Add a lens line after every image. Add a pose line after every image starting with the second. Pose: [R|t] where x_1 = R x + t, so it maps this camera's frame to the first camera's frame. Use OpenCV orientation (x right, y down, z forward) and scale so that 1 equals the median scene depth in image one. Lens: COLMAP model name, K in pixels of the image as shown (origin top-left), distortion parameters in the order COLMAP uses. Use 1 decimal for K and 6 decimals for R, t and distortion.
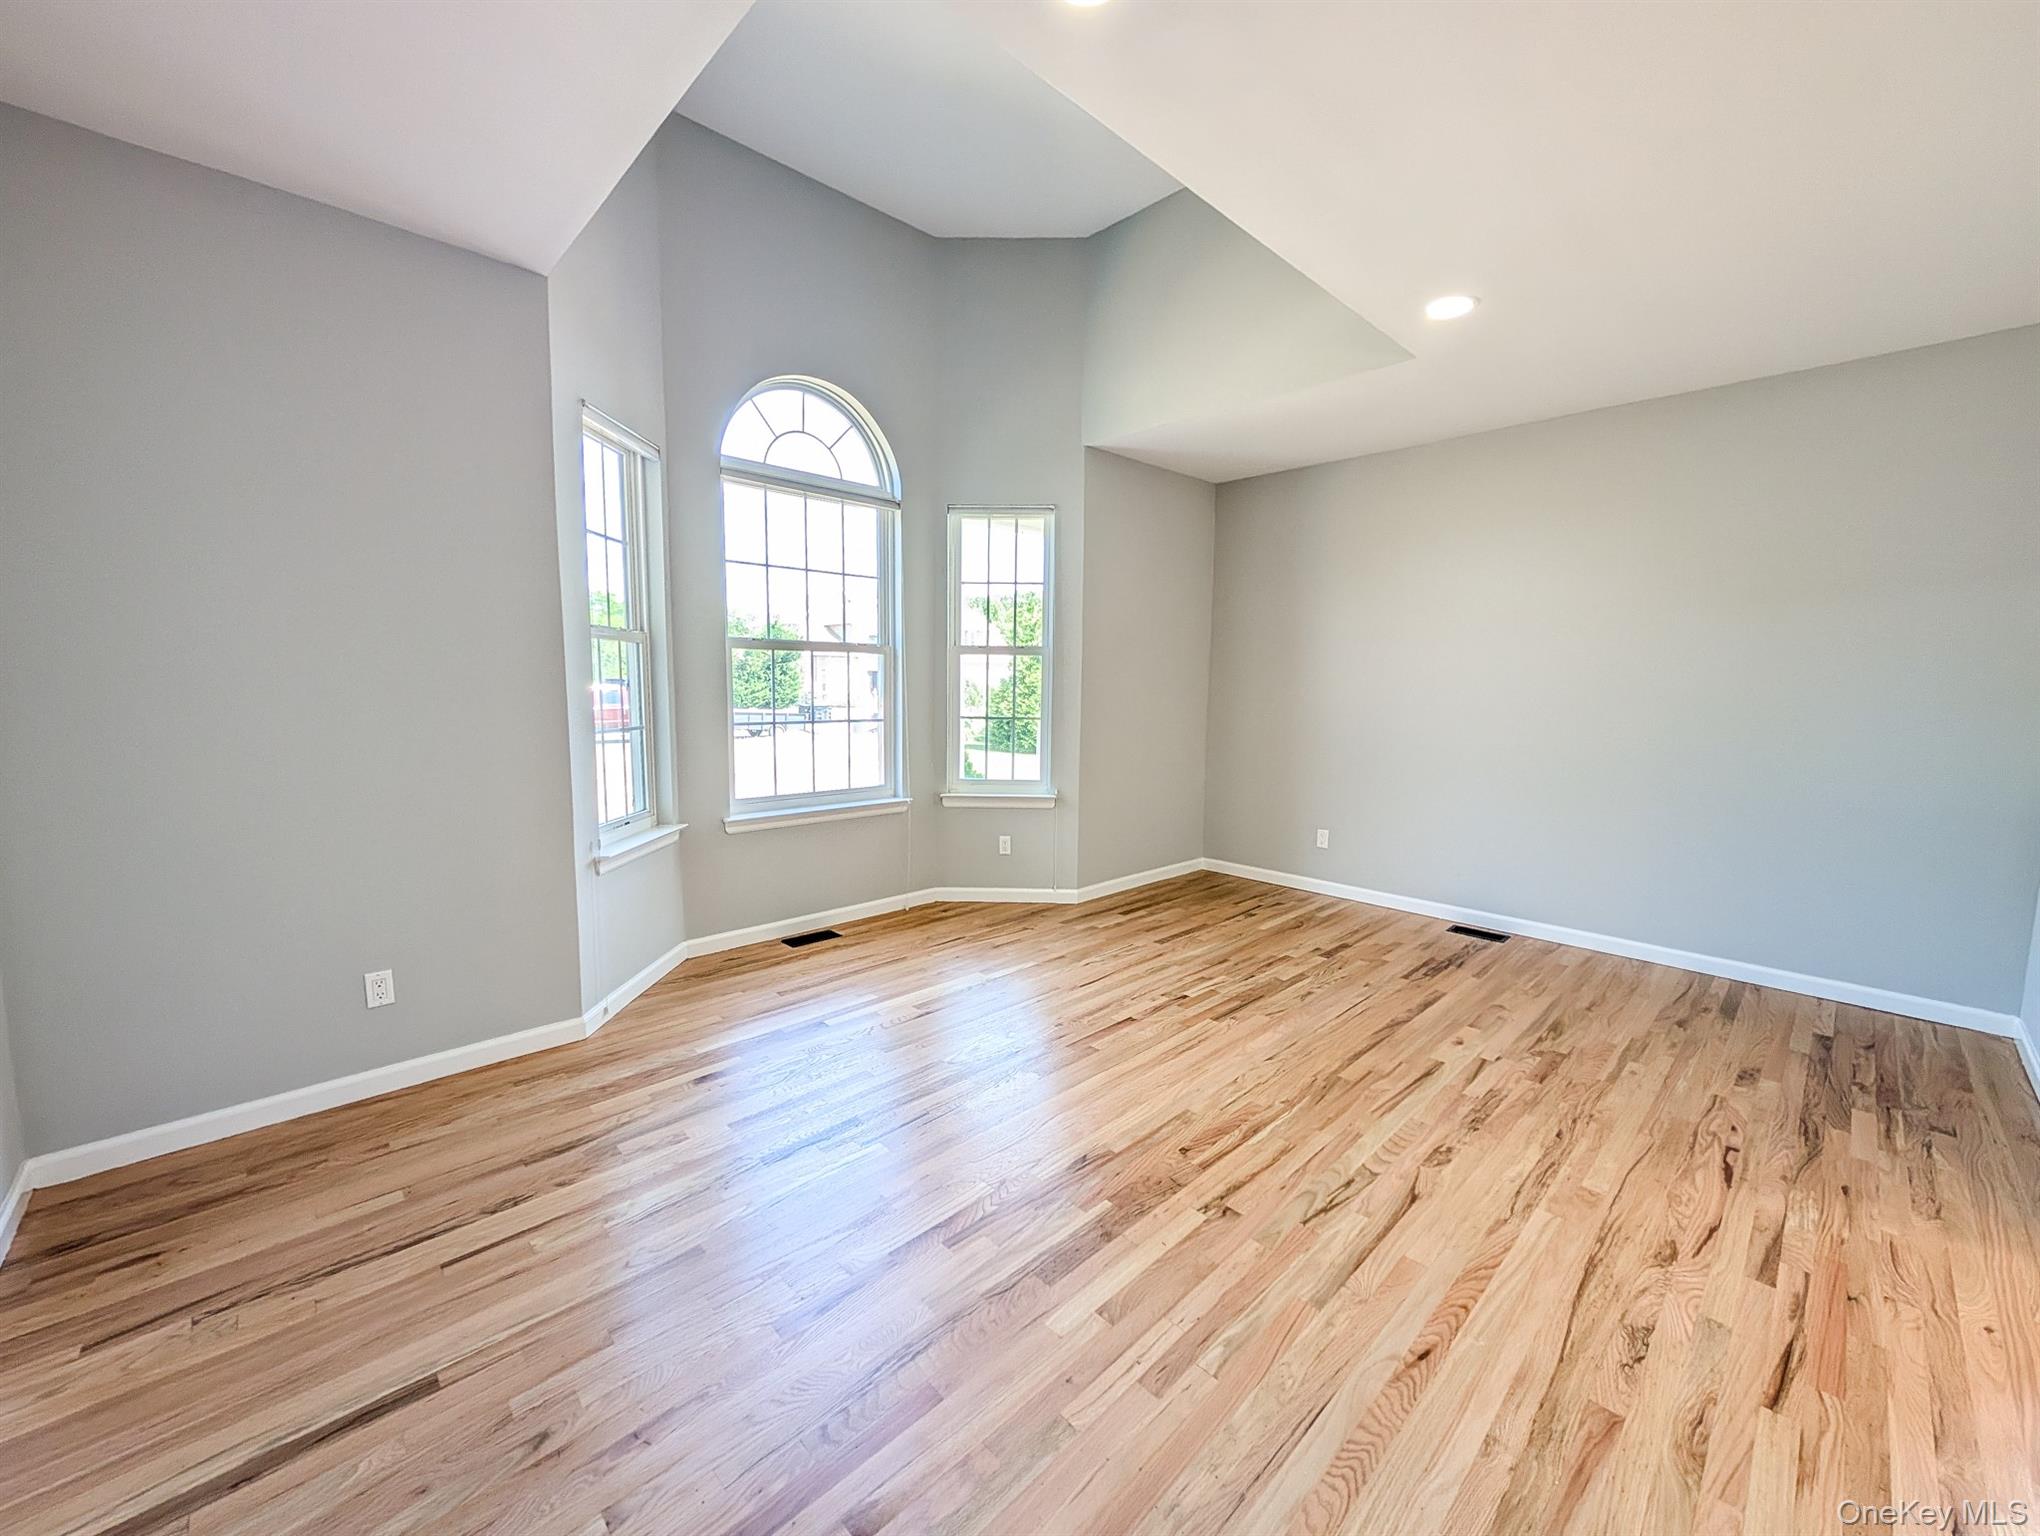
lens RADIAL K [[790.1, 0, 1021.9], [0, 790.1, 773.4], [0, 0, 1]] dist [-0.000528, 0.000200]
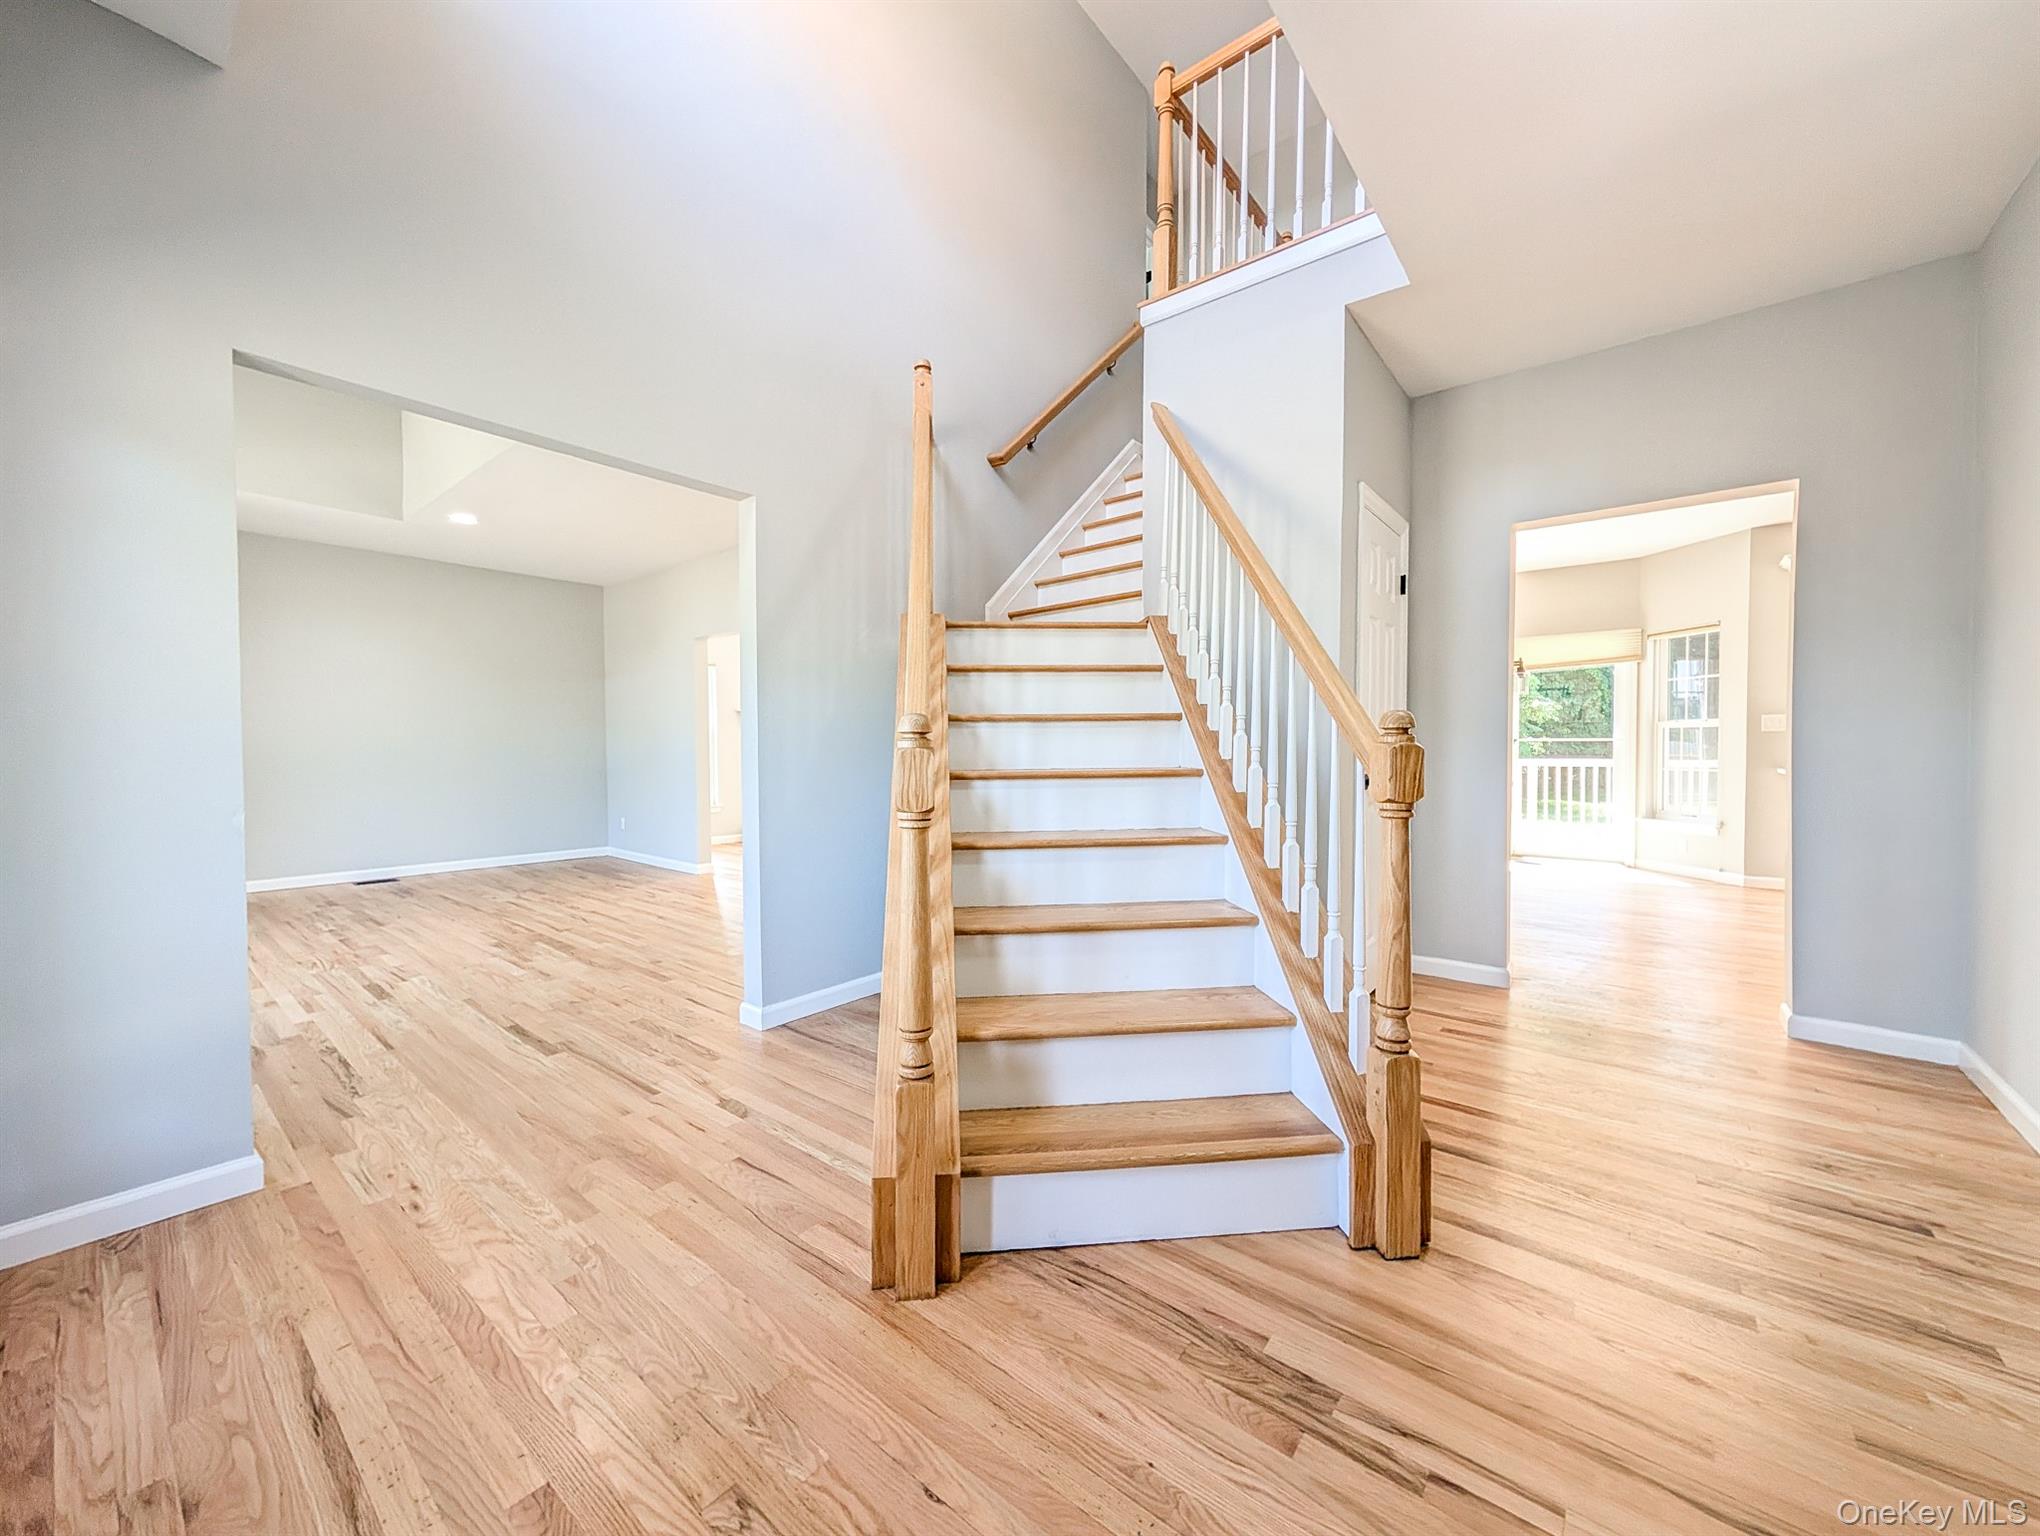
lens RADIAL K [[777.4, 0, 1014.0], [0, 777.4, 766.6], [0, 0, 1]] dist [-0.000292, 0.000123]
pose [[-0.119218, -0.031809, 0.992358, -1.390653], [0.120014, 0.991696, 0.046206, 0.088728], [-0.985588, 0.124606, -0.114411, -0.055430]]
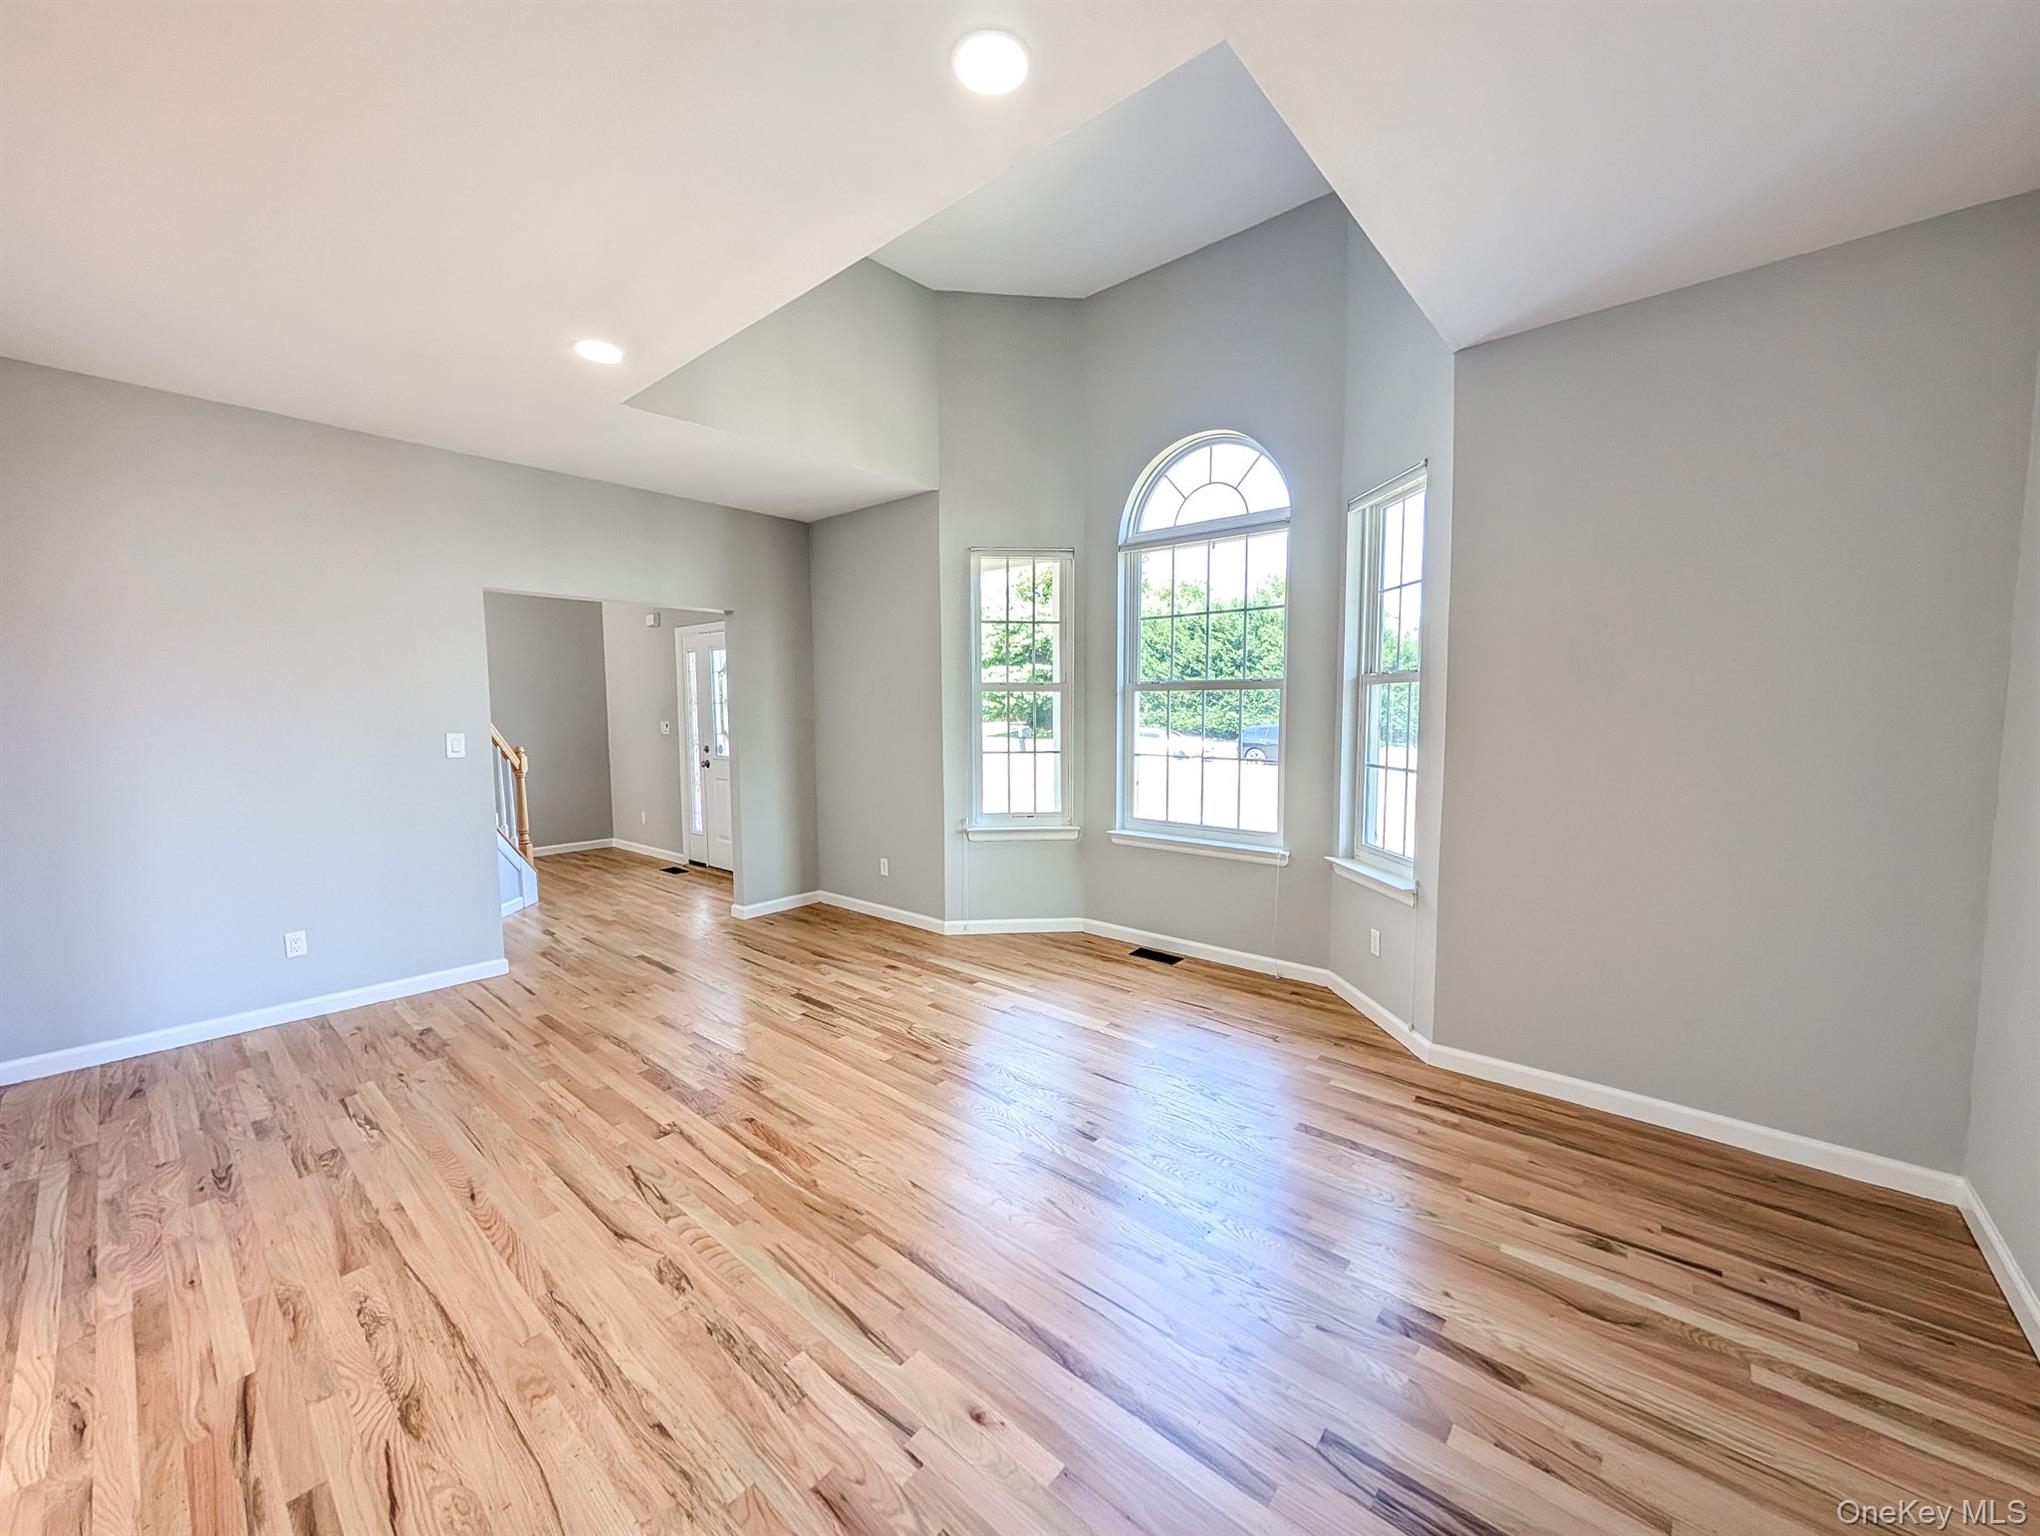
lens RADIAL K [[777.4, 0, 1014.0], [0, 777.4, 766.6], [0, 0, 1]] dist [-0.000292, 0.000123]
pose [[0.099501, 0.064087, -0.992971, 0.999831], [-0.111866, 0.992318, 0.052835, -0.109285], [0.988729, 0.105823, 0.105906, 0.891134]]
